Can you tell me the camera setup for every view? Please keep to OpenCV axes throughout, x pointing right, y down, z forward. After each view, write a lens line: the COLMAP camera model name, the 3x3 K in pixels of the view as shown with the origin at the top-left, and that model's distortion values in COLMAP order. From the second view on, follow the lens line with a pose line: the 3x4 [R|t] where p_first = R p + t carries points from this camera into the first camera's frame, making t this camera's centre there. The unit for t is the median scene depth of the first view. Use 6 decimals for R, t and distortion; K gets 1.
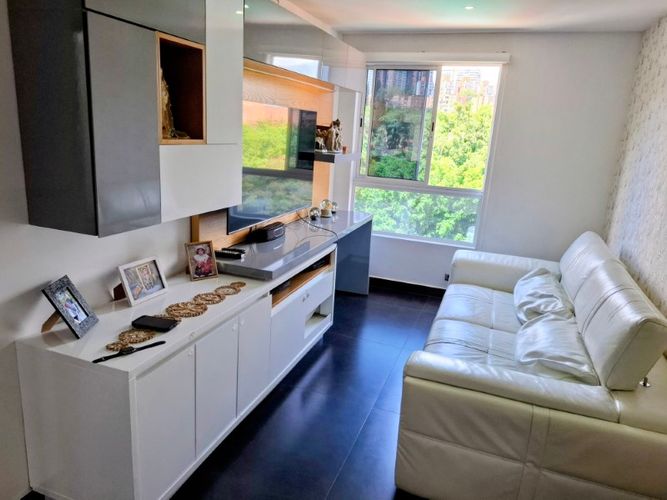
lens RADIAL K [[453.5, 0, 309.6], [0, 453.5, 248.7], [0, 0, 1]] dist [0.066731, -0.000461]
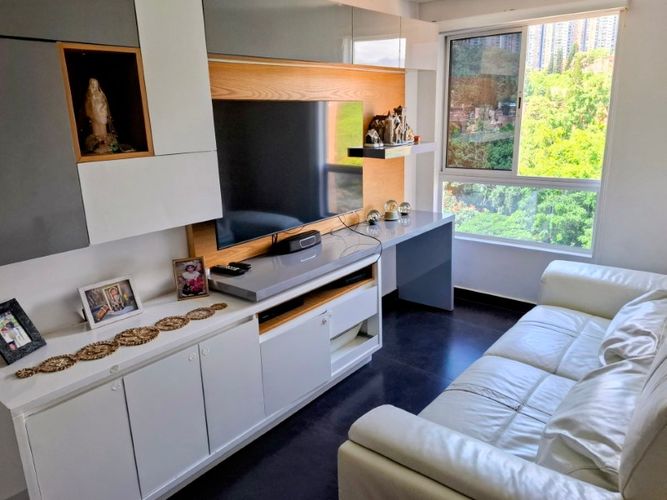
lens RADIAL K [[466.7, 0, 333.5], [0, 466.7, 250.0], [0, 0, 1]] dist [0.071434, -0.058576]
pose [[0.946788, -0.000008, -0.321859, 0.332647], [0.006275, 0.999810, 0.018432, -0.045360], [0.321797, -0.019471, 0.946608, 0.177643]]
